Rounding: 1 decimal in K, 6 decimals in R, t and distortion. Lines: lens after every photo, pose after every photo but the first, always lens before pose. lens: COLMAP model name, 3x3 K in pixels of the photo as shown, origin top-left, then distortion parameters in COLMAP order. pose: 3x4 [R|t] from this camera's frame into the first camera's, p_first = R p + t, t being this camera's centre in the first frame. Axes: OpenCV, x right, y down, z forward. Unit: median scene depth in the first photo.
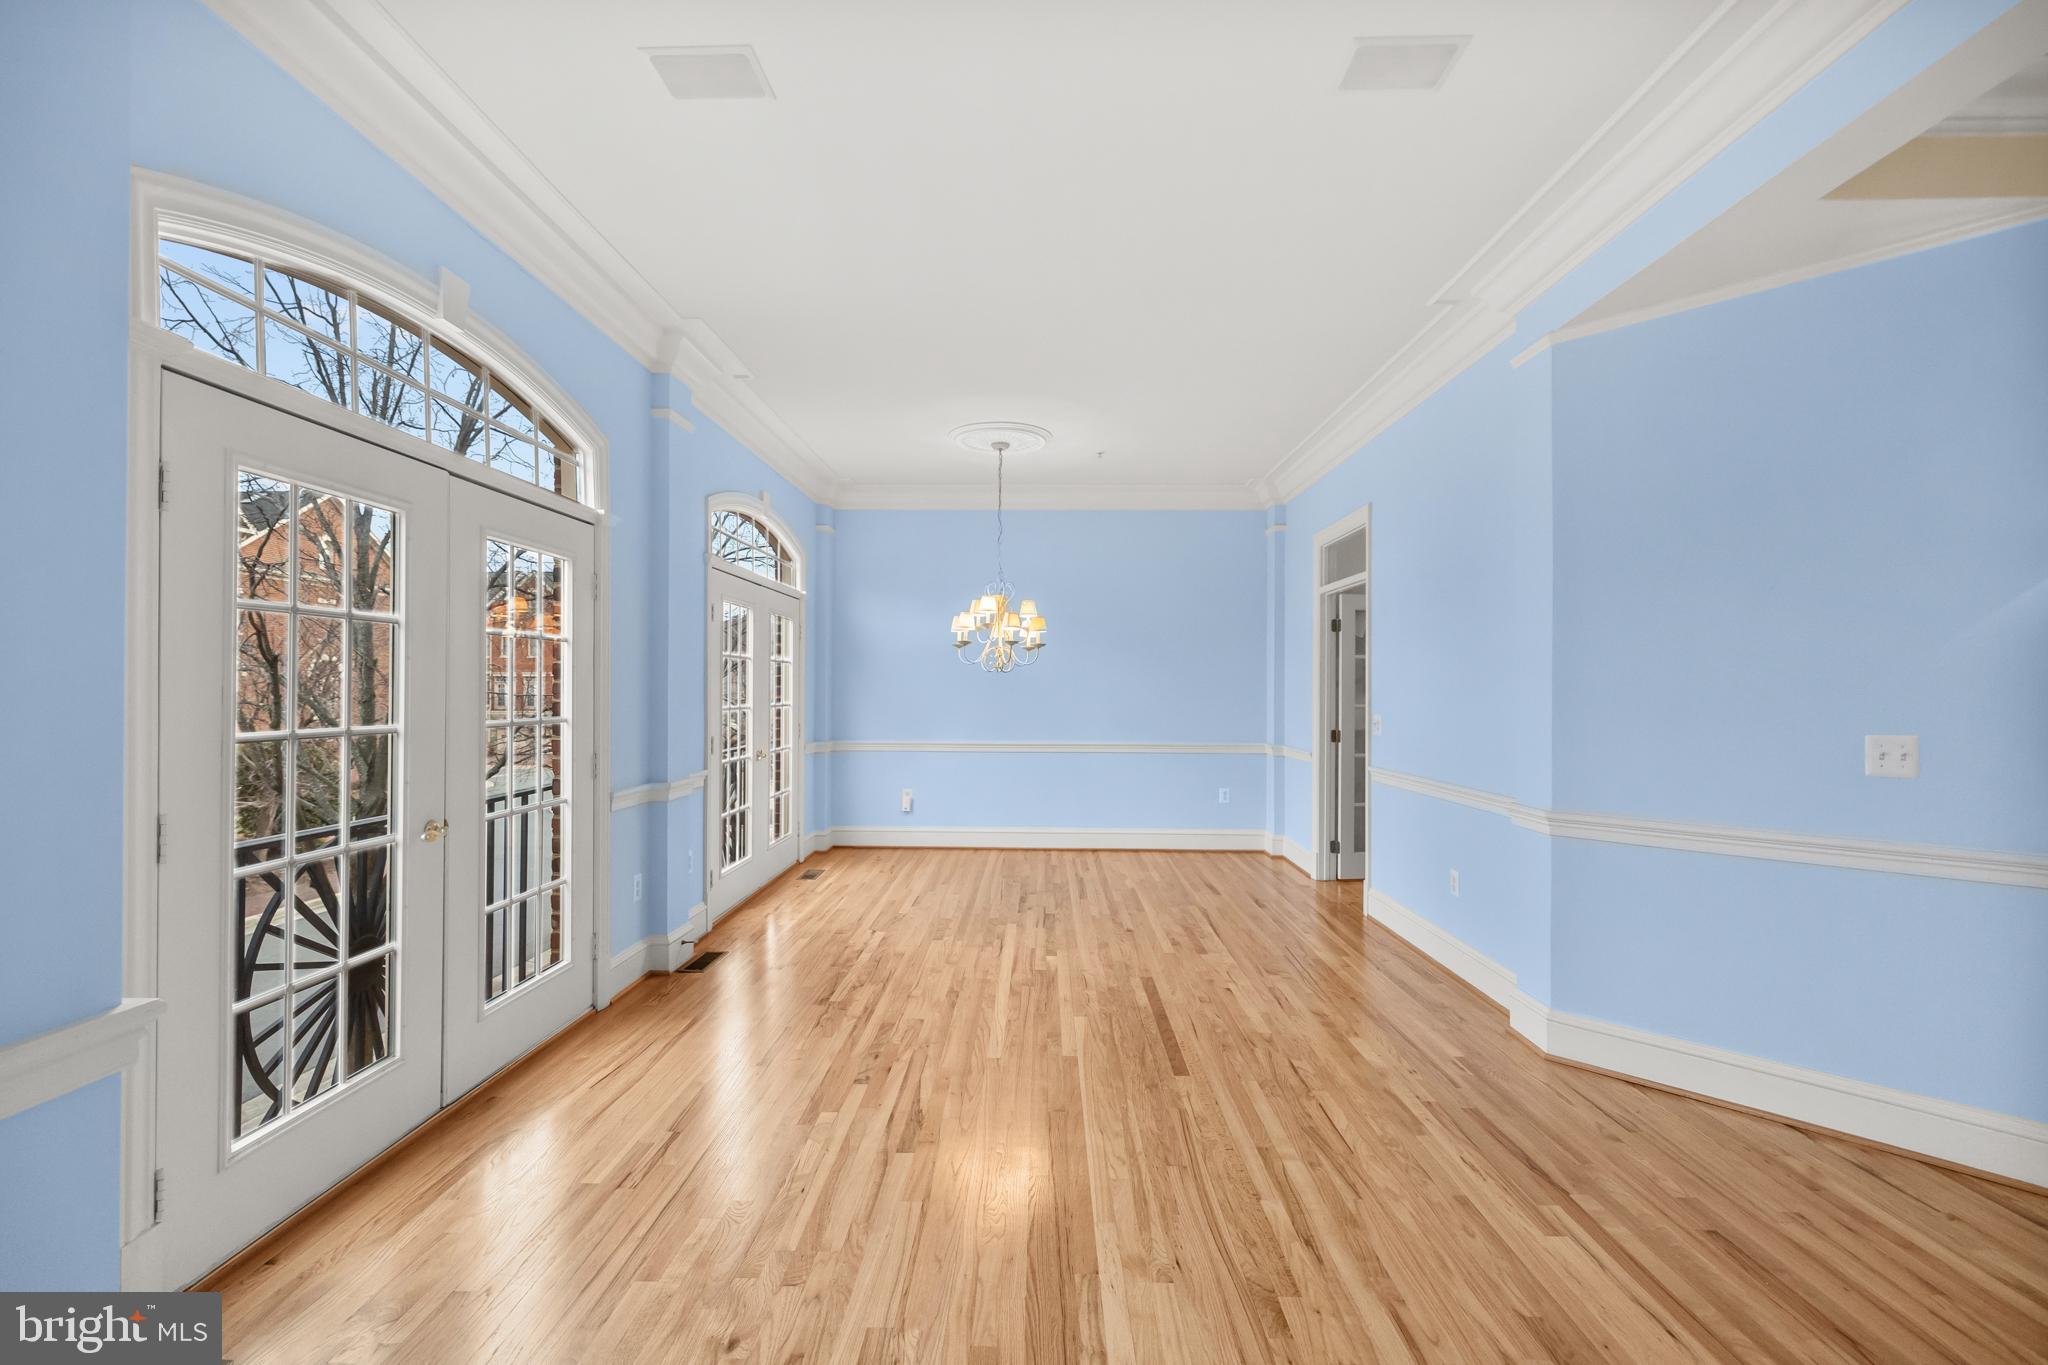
lens RADIAL K [[875.9, 0, 1024.0], [0, 875.9, 682.5], [0, 0, 1]] dist [0.000737, 0.000030]
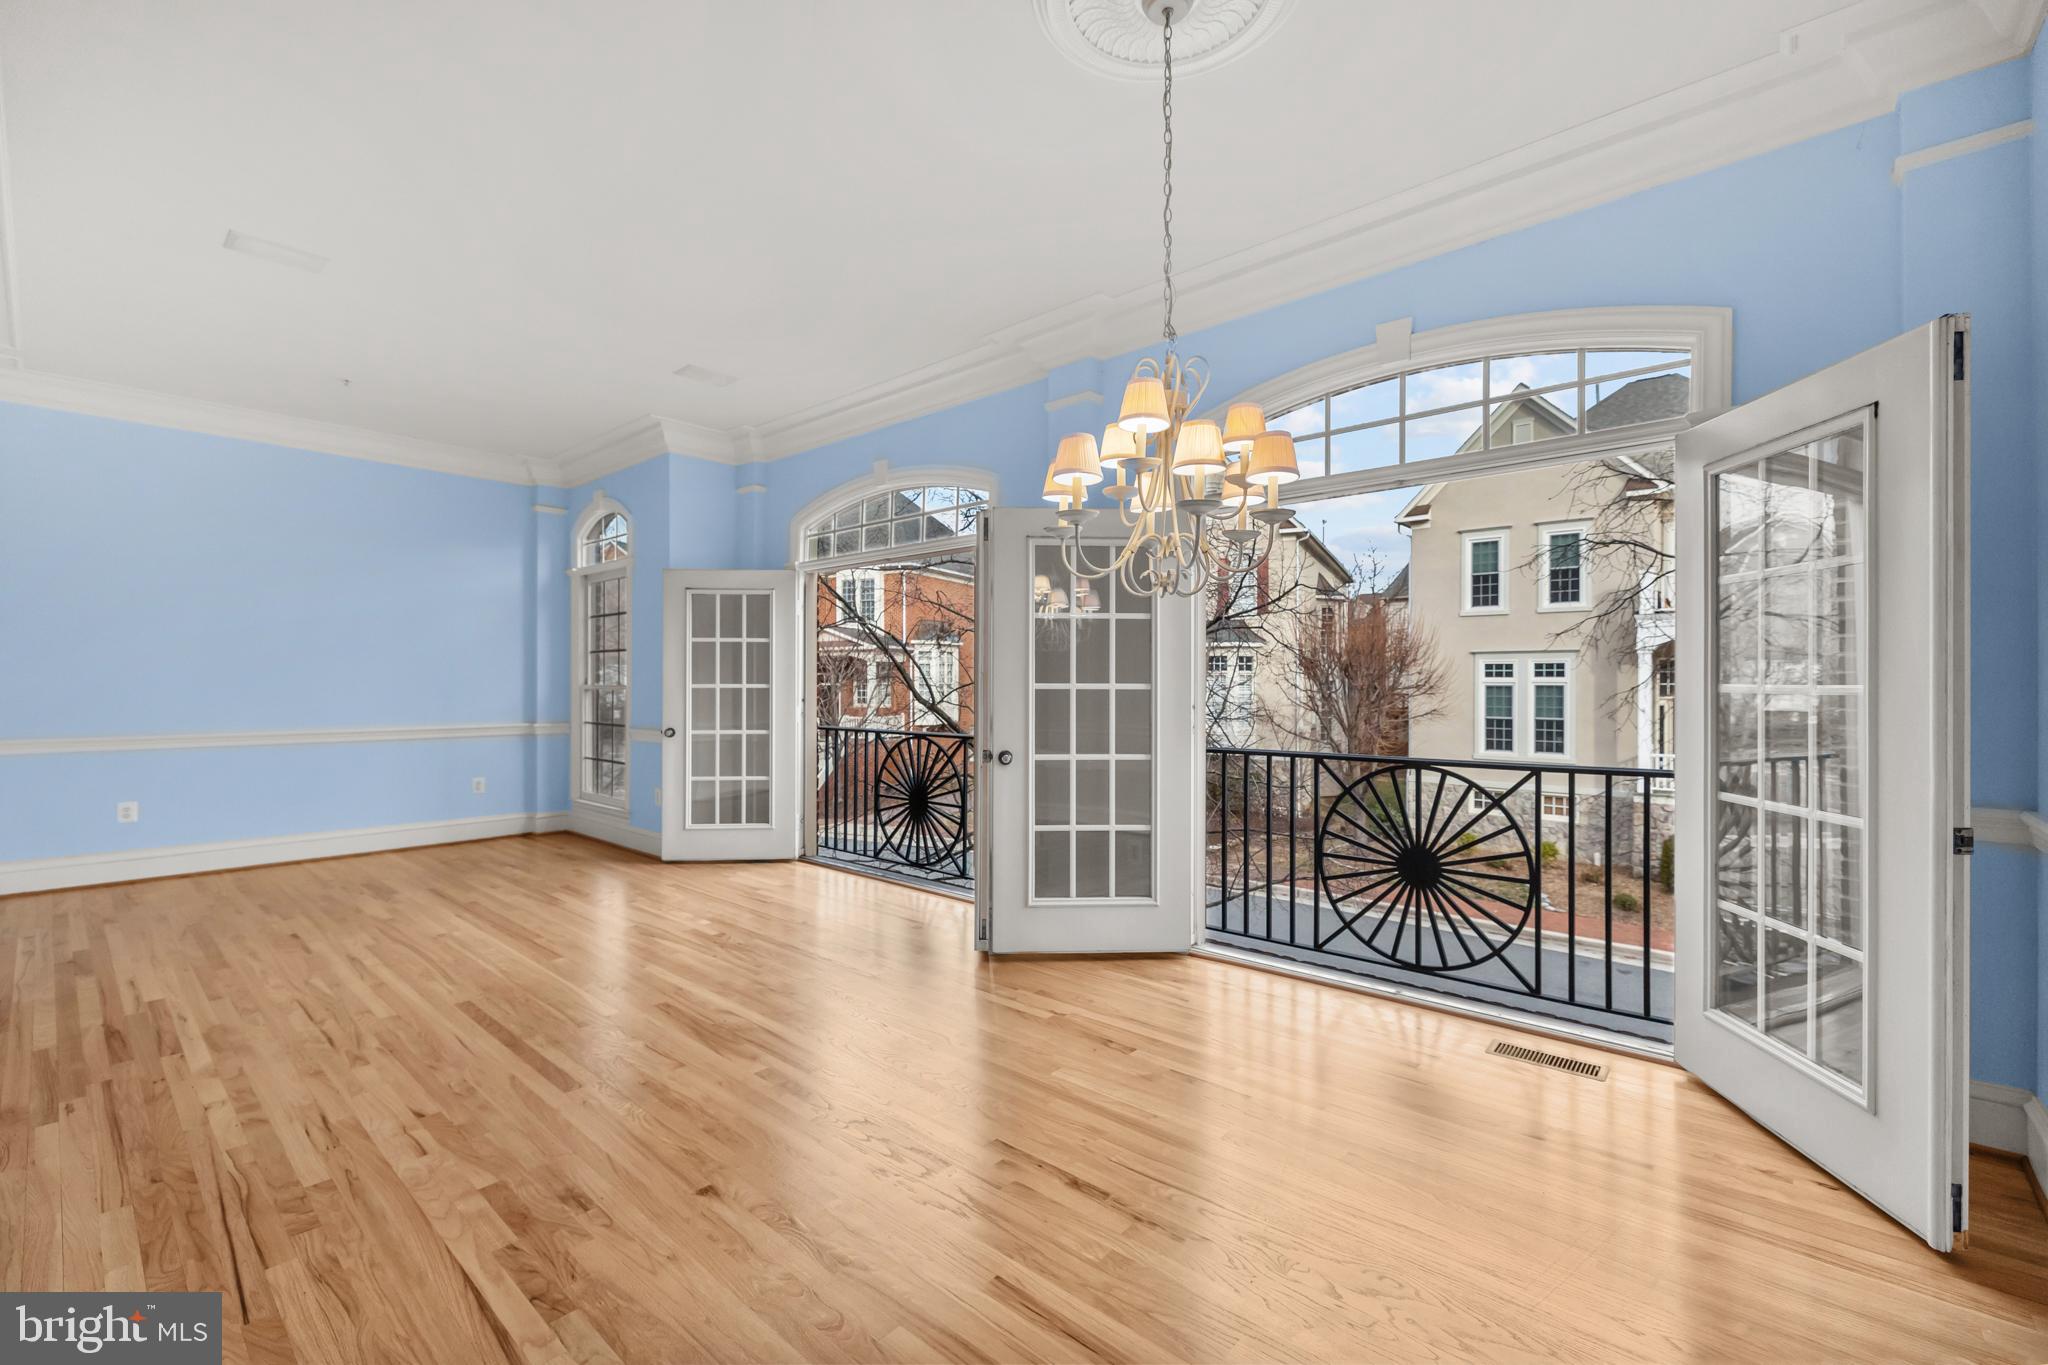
lens RADIAL K [[875.9, 0, 1024.0], [0, 875.9, 682.5], [0, 0, 1]] dist [0.000737, 0.000030]
pose [[-0.648961, -0.004647, -0.760808, 0.572447], [0.001672, 0.999970, -0.007534, 0.063286], [0.760820, -0.006162, -0.648934, 2.303359]]
